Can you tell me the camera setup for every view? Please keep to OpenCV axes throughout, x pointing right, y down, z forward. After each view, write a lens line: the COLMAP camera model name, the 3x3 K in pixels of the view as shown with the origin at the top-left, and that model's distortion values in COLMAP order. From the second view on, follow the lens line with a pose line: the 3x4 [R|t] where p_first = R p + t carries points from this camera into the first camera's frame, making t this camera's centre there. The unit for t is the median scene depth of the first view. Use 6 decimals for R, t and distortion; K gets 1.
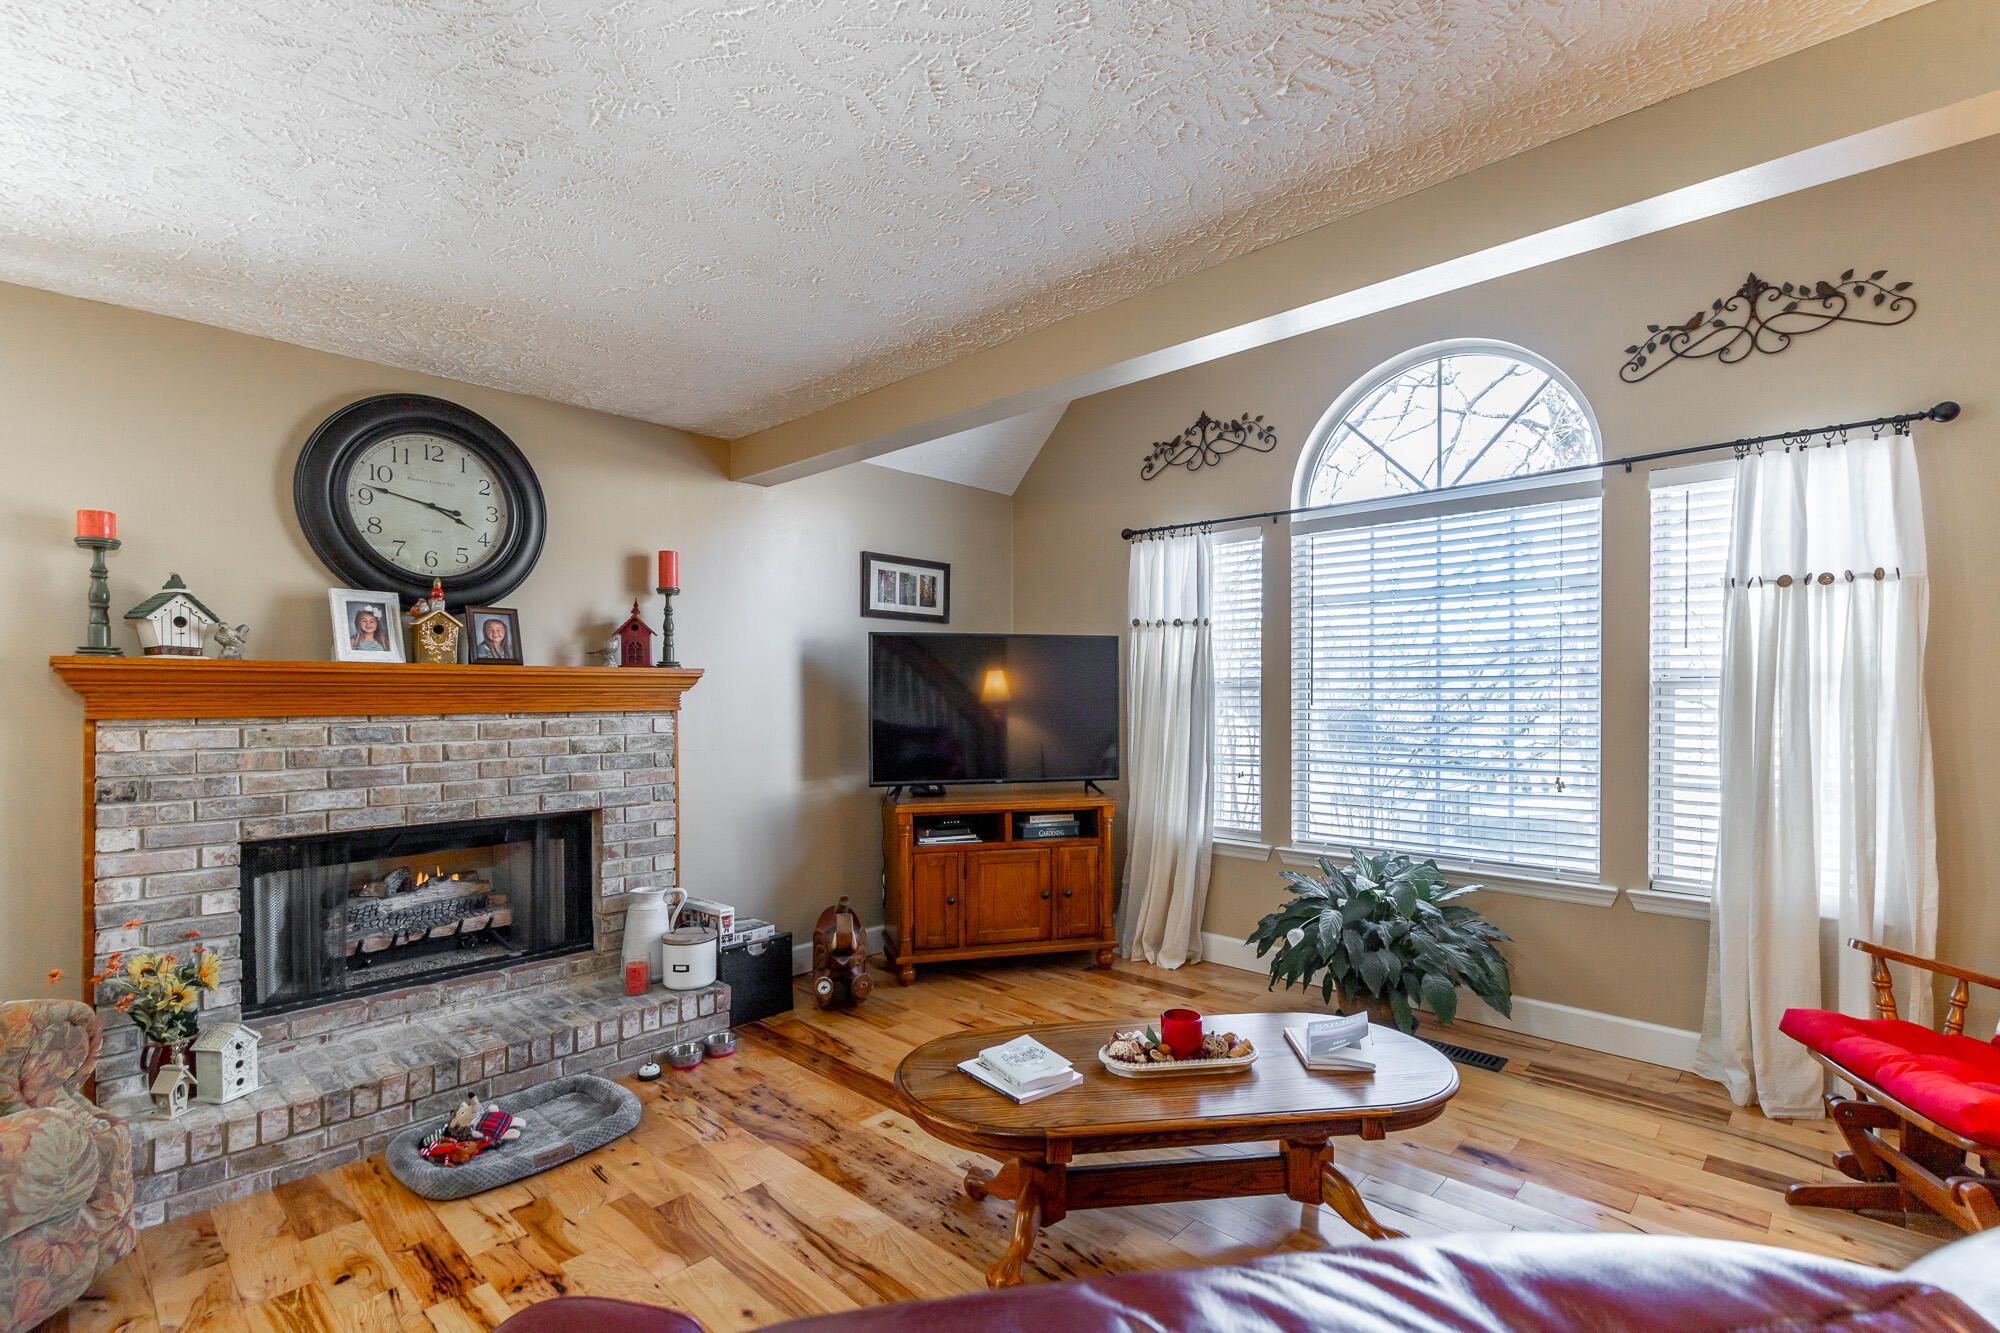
lens RADIAL K [[915.4, 0, 1006.4], [0, 915.4, 704.2], [0, 0, 1]] dist [0.007426, 0.000070]
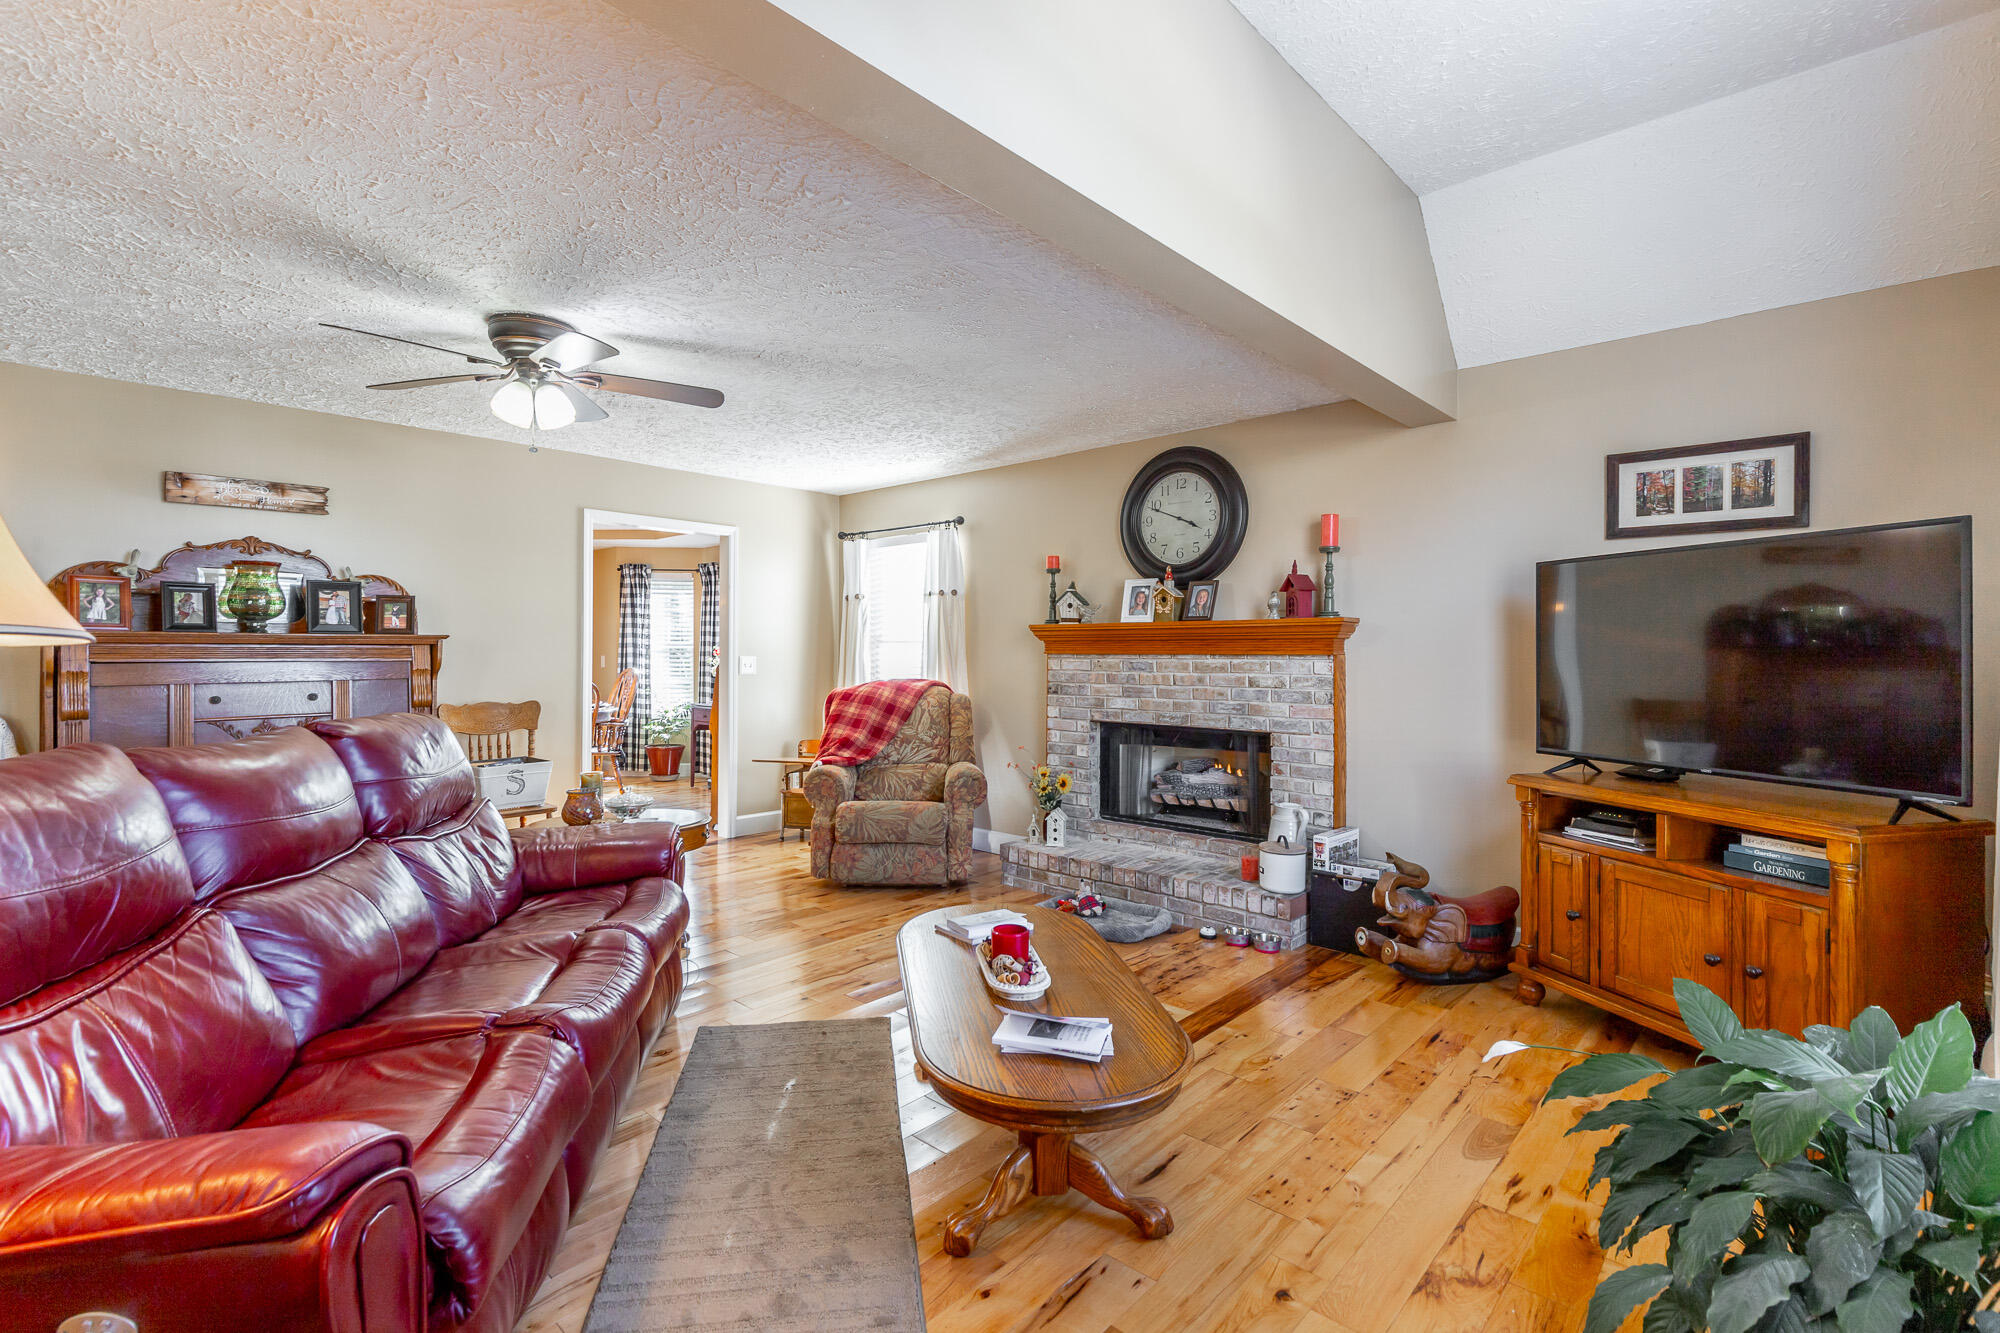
lens RADIAL K [[902.6, 0, 990.7], [0, 902.6, 646.6], [0, 0, 1]] dist [0.000881, 0.000017]
pose [[0.007829, -0.003980, -0.999961, 0.843786], [-0.013810, 0.999896, -0.004088, 0.007712], [0.999874, 0.013842, 0.007773, 0.653633]]
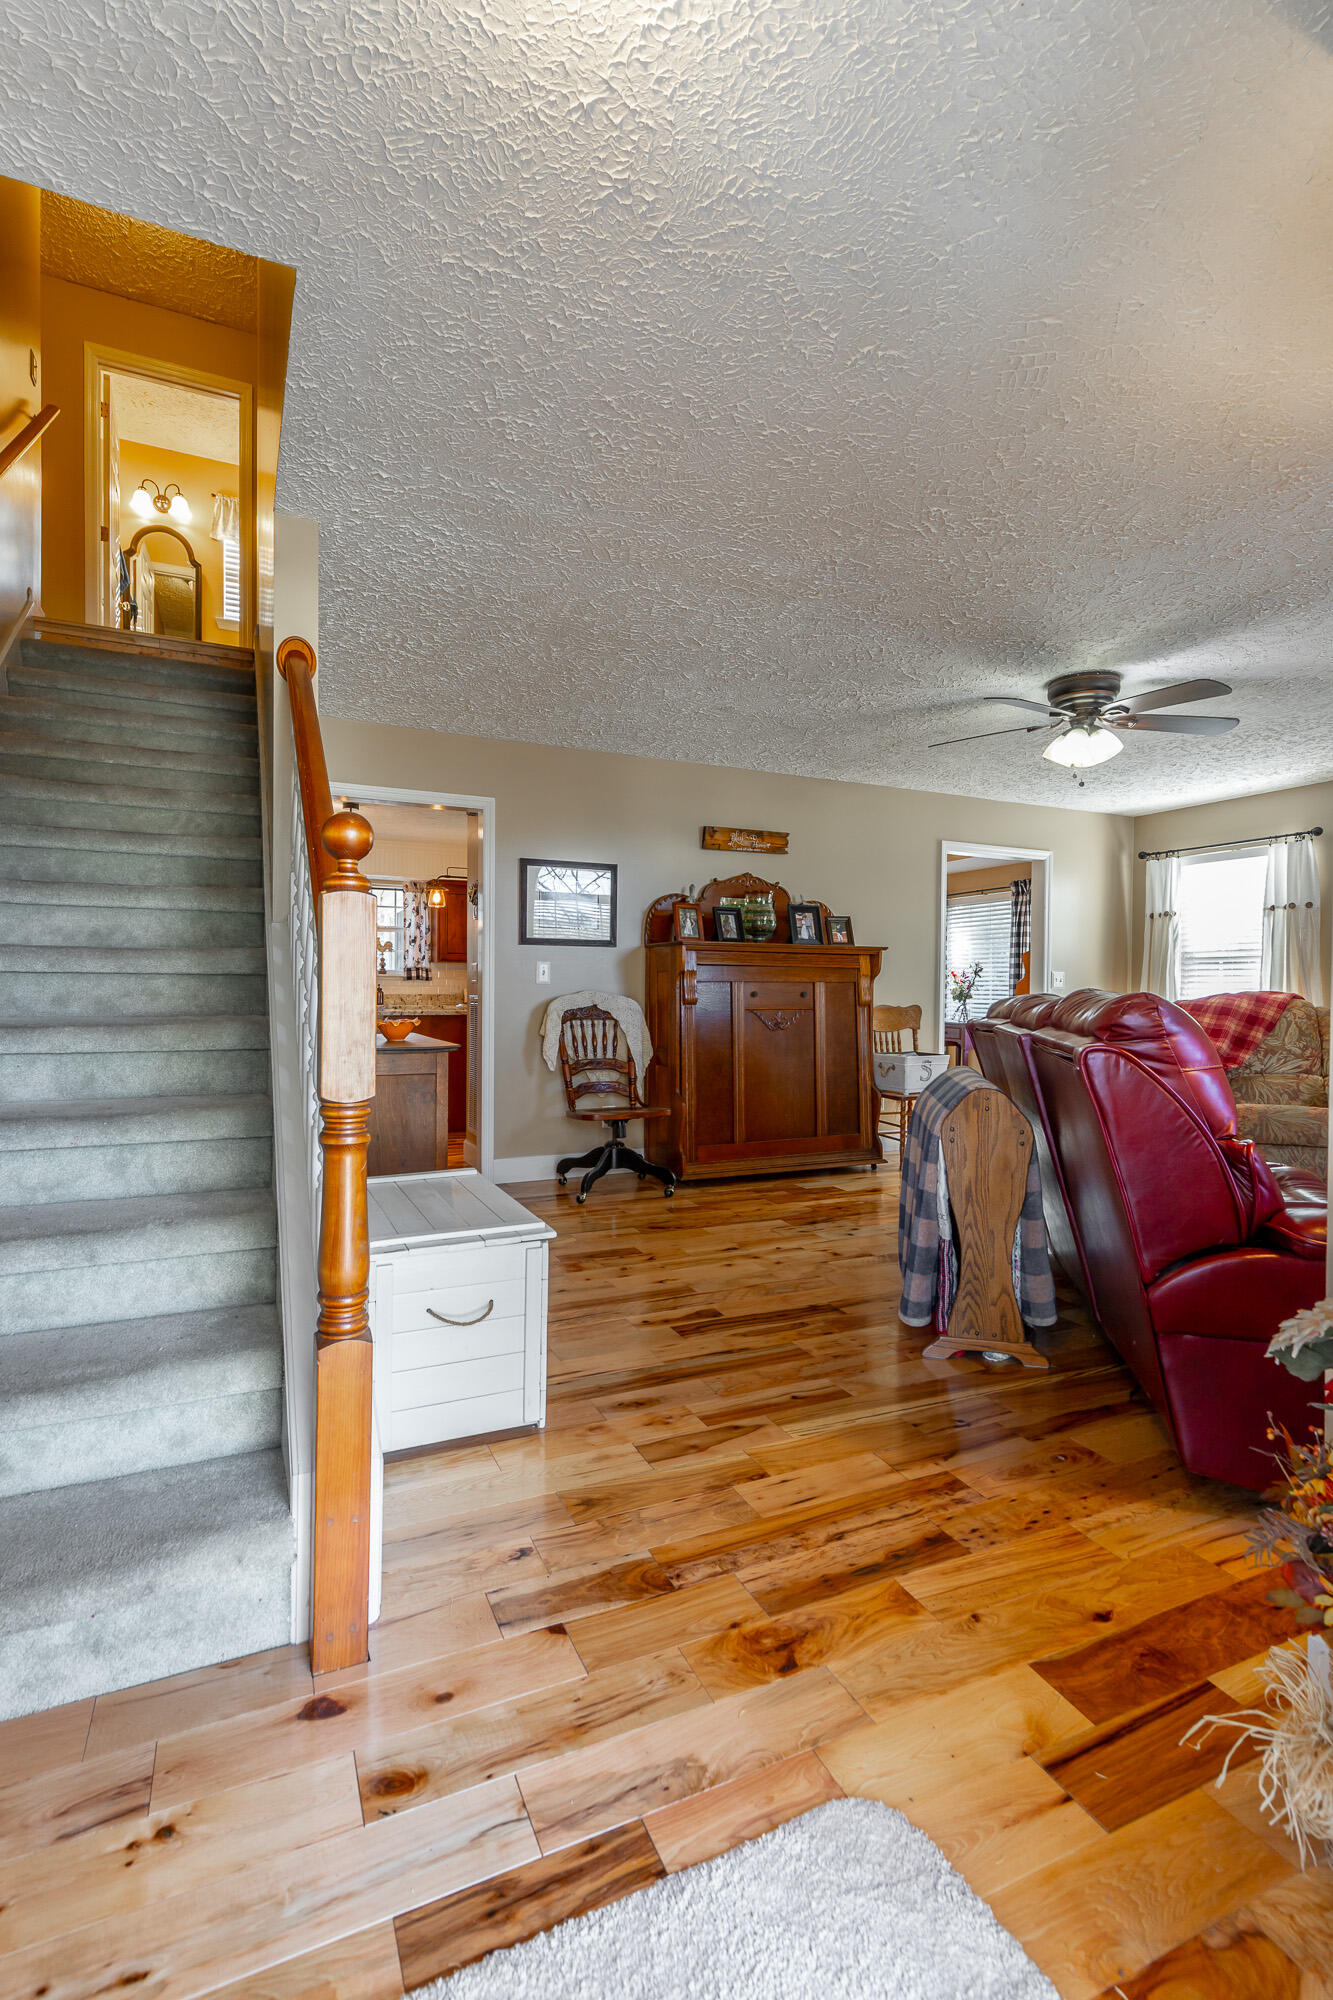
lens RADIAL K [[907.1, 0, 653.6], [0, 907.1, 990.6], [0, 0, 1]] dist [0.012664, -0.000253]
pose [[-0.379719, 0.000340, -0.925102, 1.188017], [-0.019306, 0.999779, 0.008292, 0.070100], [0.924900, 0.021009, -0.379628, 0.095794]]
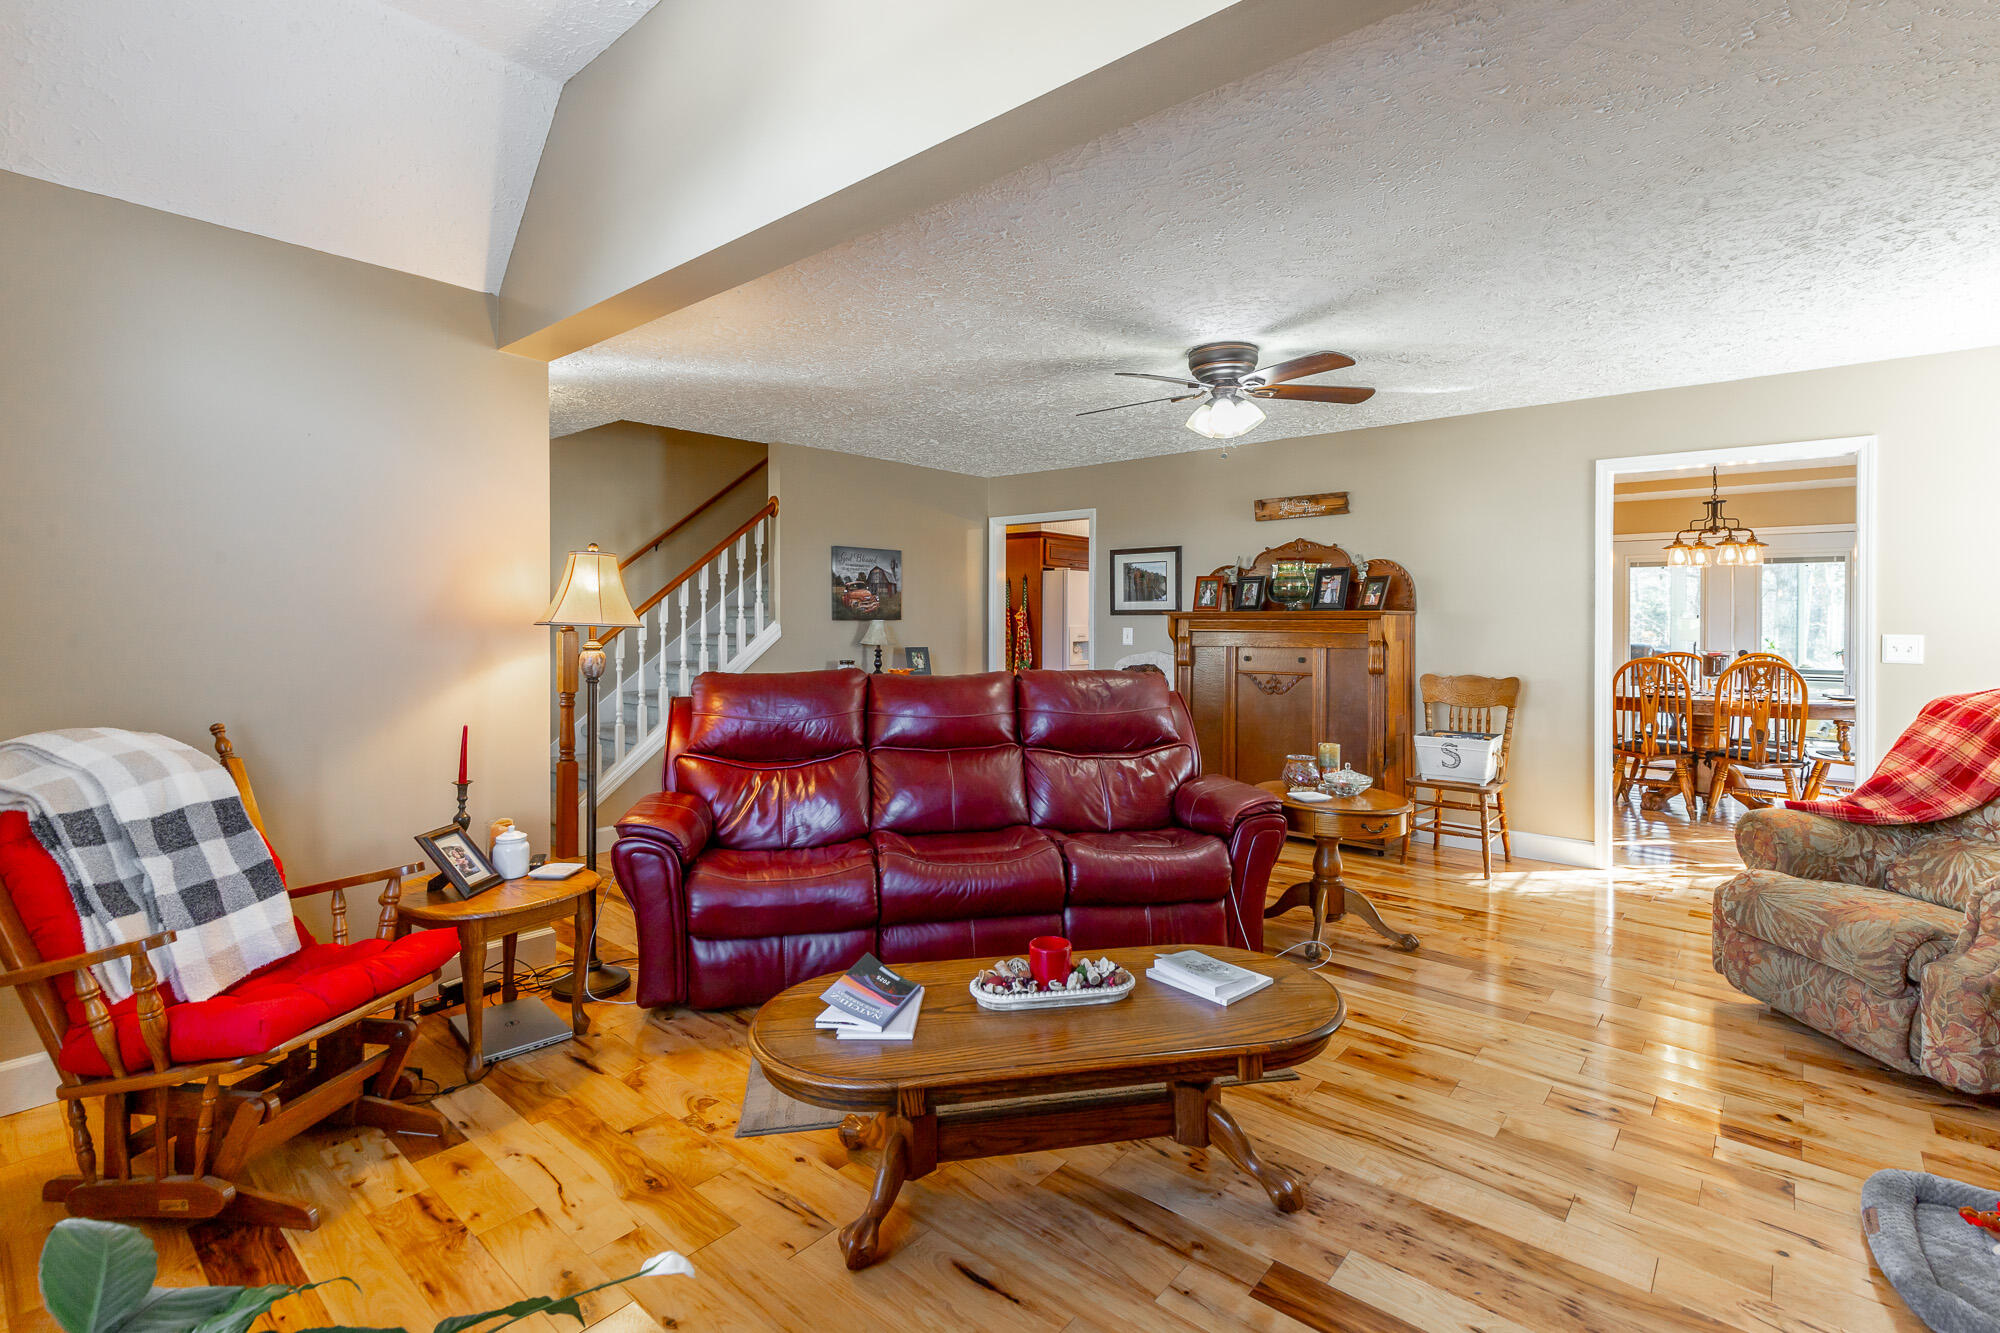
lens RADIAL K [[907.1, 0, 1010.8], [0, 907.1, 616.8], [0, 0, 1]] dist [0.012664, -0.000253]
pose [[-0.998553, 0.002258, -0.053723, 0.192848], [0.001558, 0.999913, 0.013065, -0.013885], [0.053748, 0.012962, -0.998470, 1.310712]]
